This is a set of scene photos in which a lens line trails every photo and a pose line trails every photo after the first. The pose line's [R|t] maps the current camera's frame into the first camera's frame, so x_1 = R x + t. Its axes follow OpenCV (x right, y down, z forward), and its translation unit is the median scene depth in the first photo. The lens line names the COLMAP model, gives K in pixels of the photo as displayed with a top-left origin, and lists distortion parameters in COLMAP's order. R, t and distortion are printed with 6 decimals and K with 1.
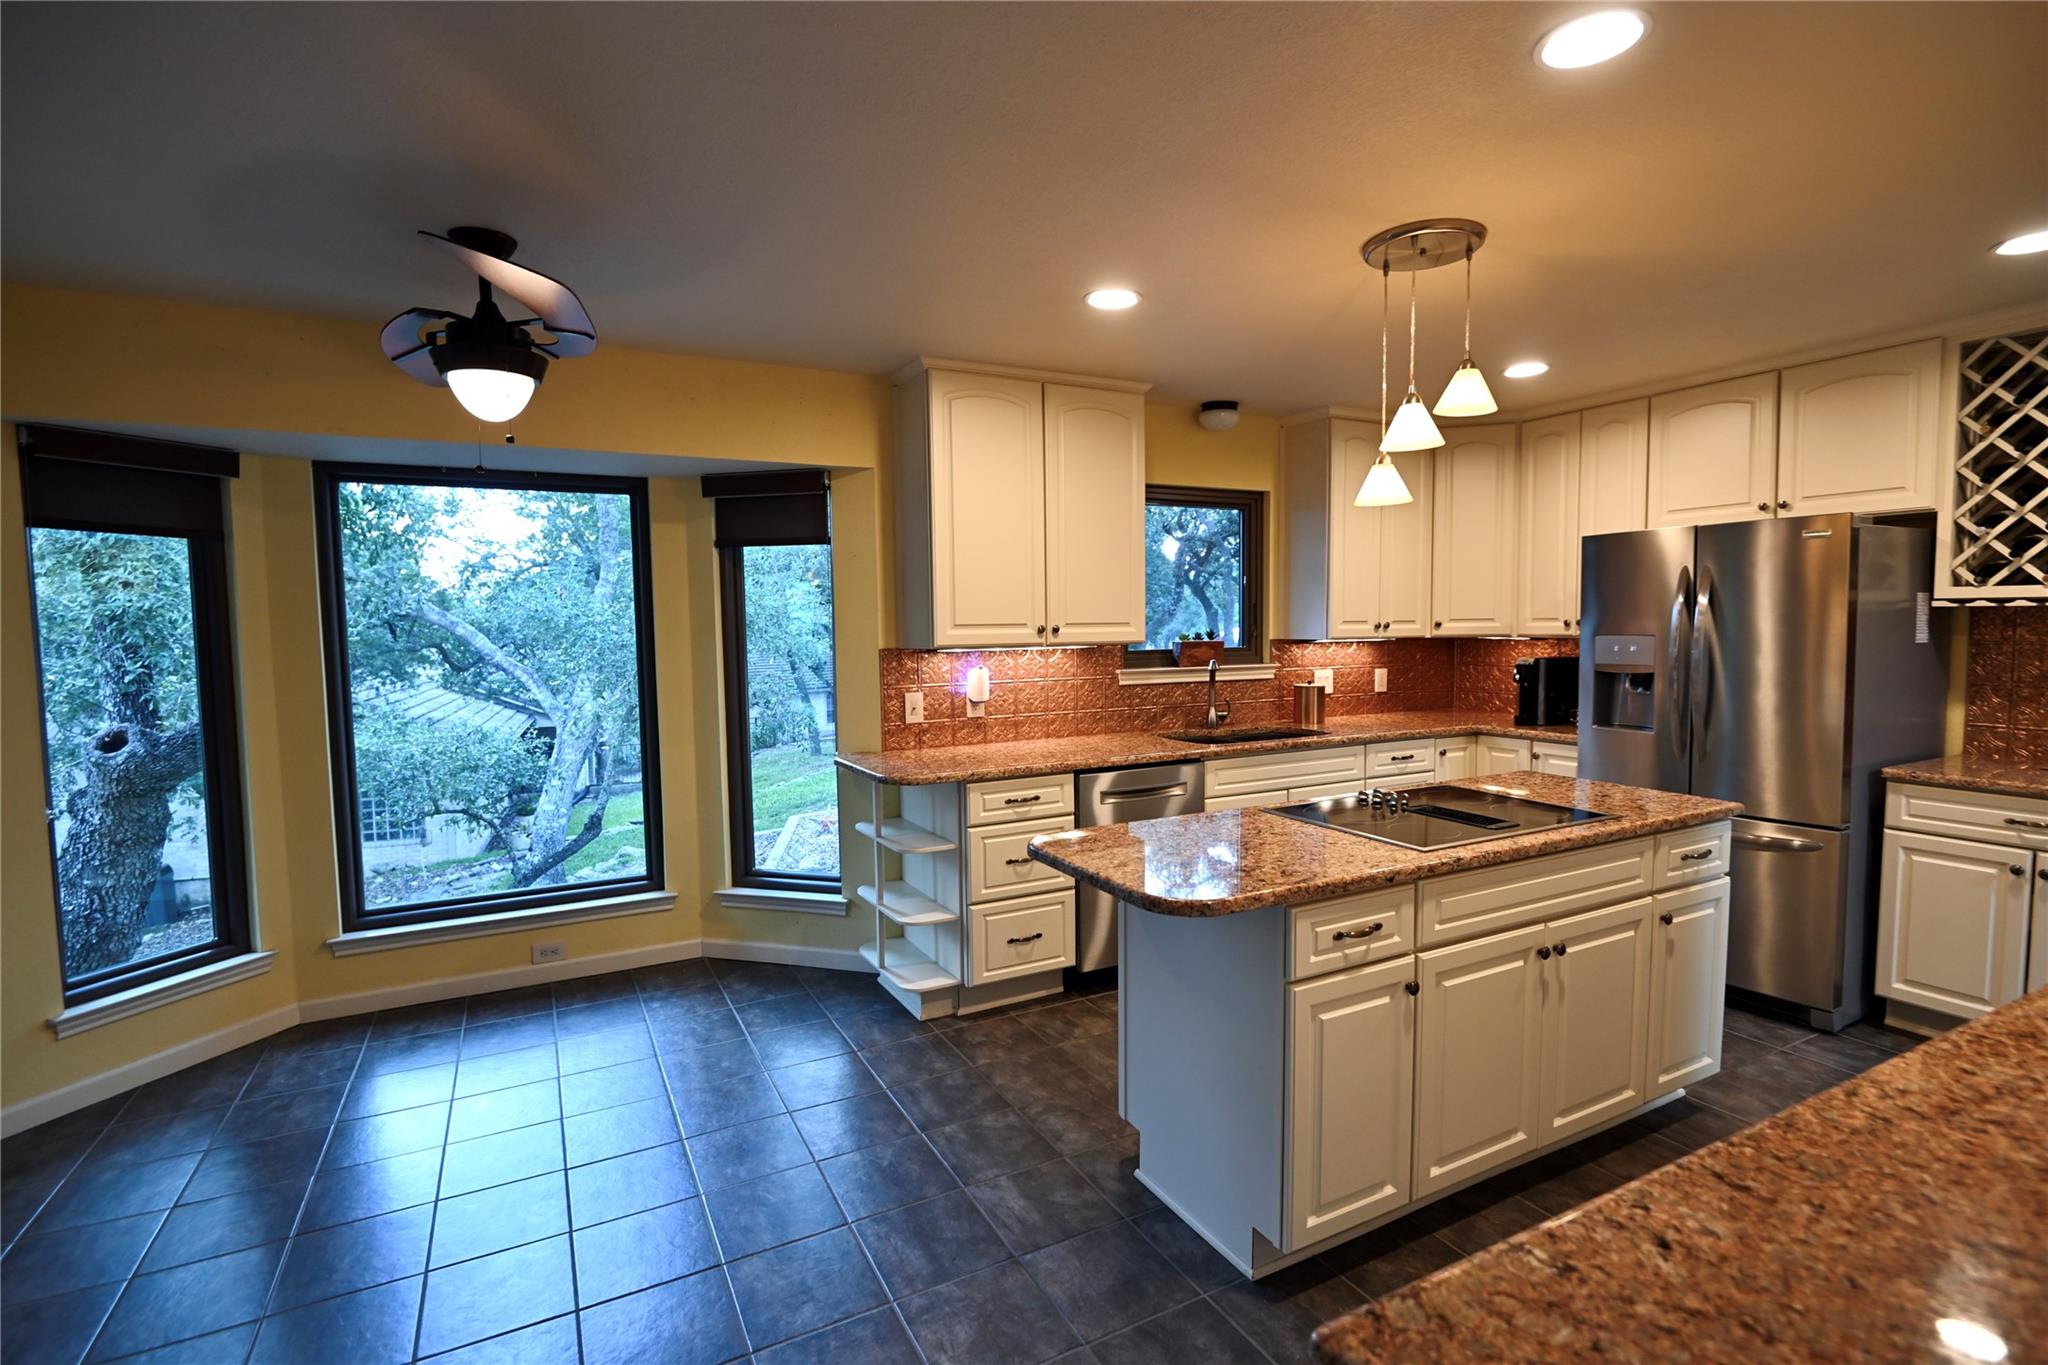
lens RADIAL K [[941.9, 0, 1006.7], [0, 941.9, 686.6], [0, 0, 1]] dist [-0.003405, -0.002283]
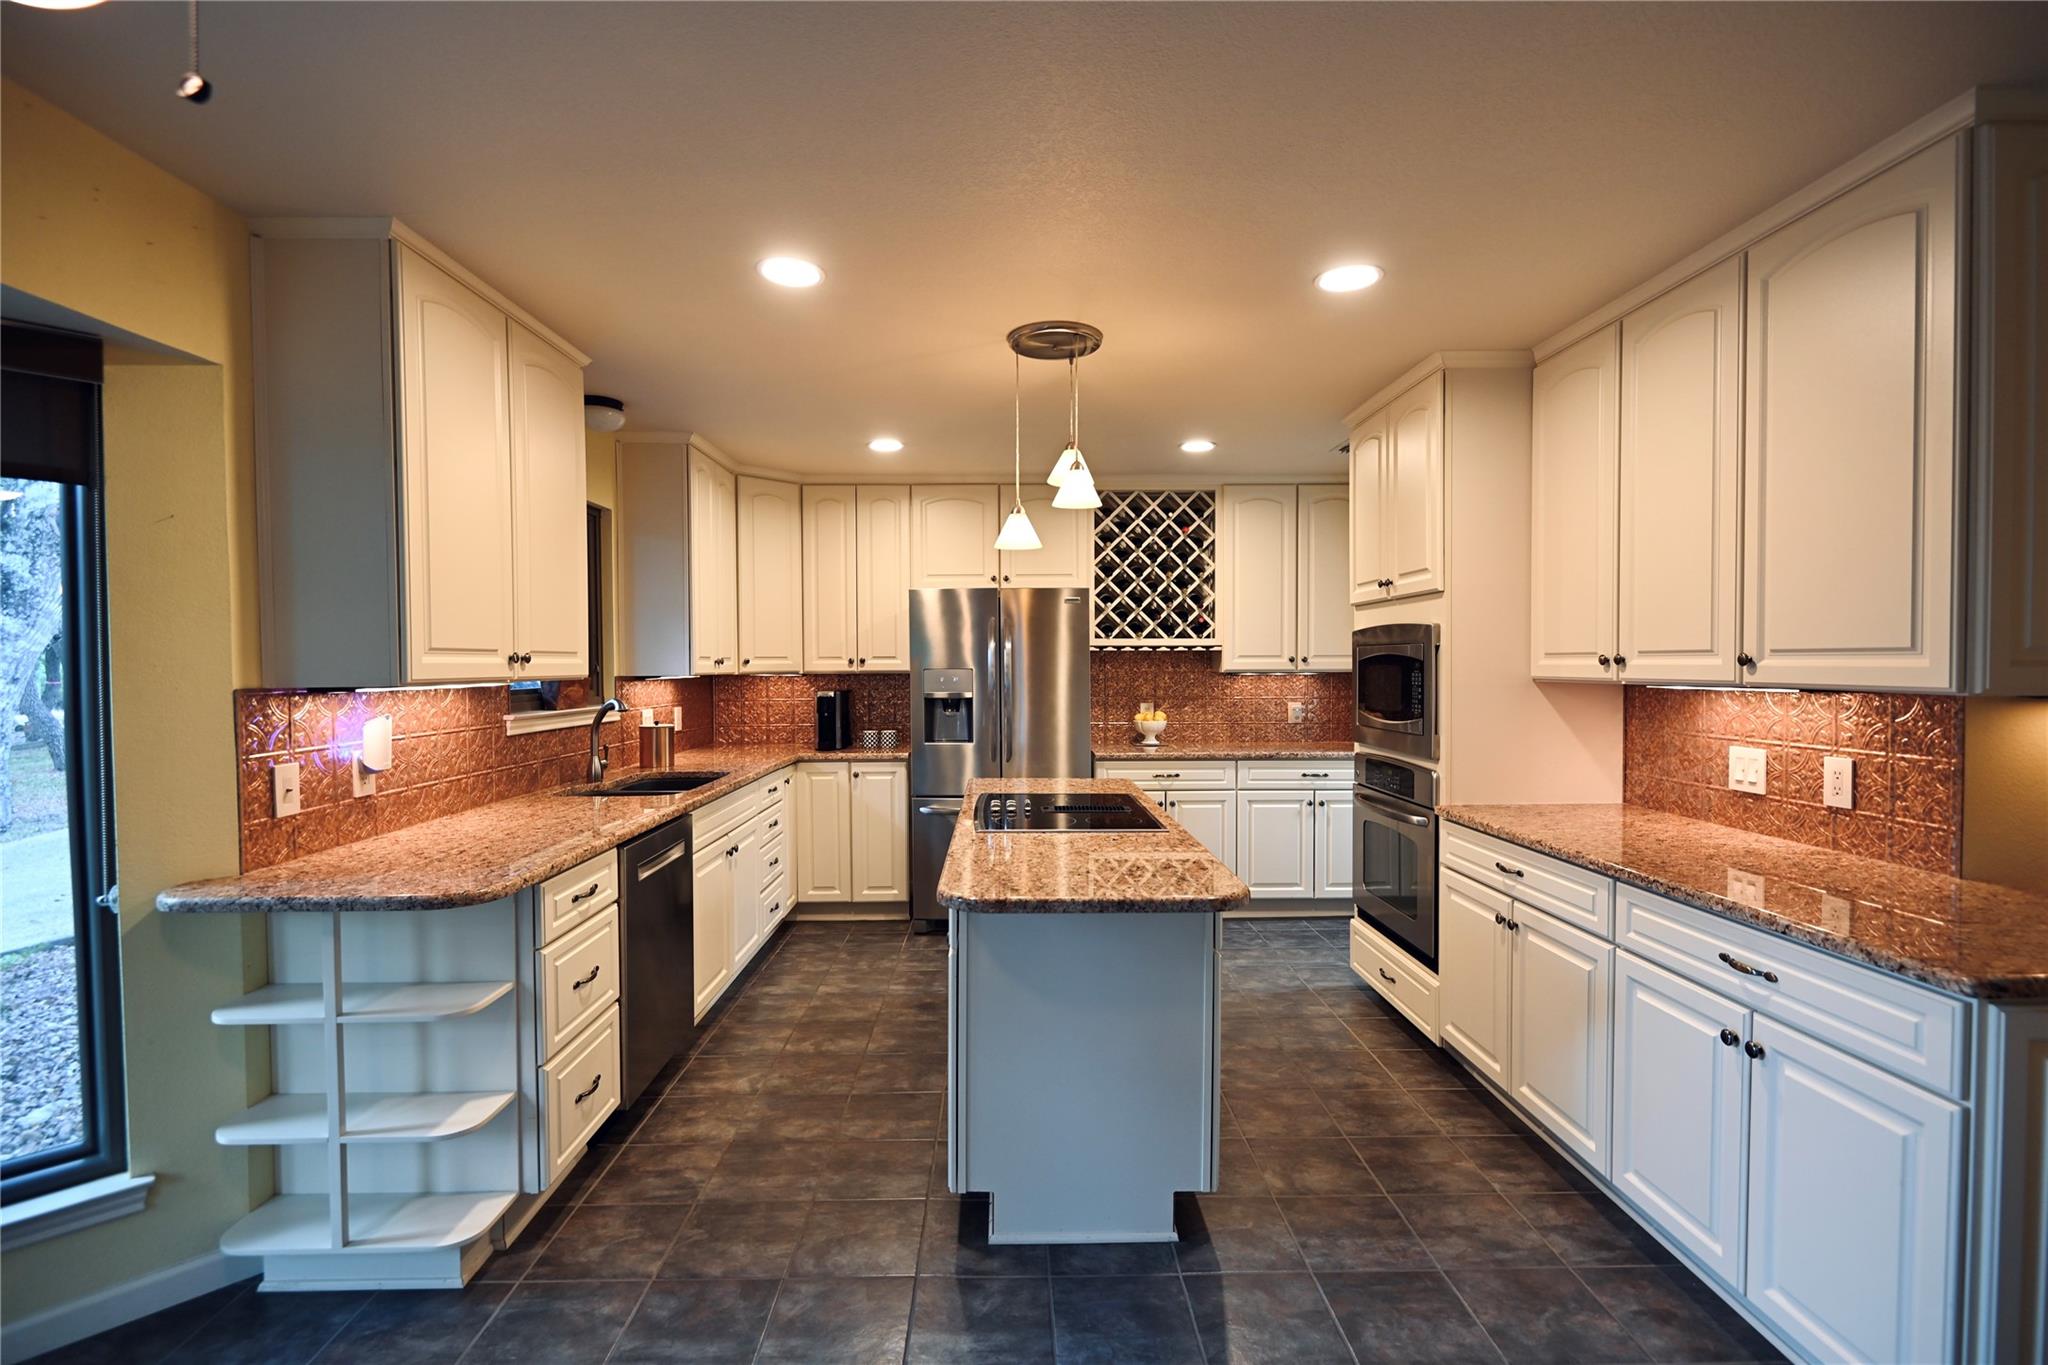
lens RADIAL K [[941.9, 0, 1012.0], [0, 941.9, 679.3], [0, 0, 1]] dist [-0.003405, -0.002283]
pose [[0.443292, -0.005159, 0.896362, -0.426760], [0.058567, 0.998013, -0.023220, -0.006031], [-0.894462, 0.062791, 0.442714, 0.339488]]
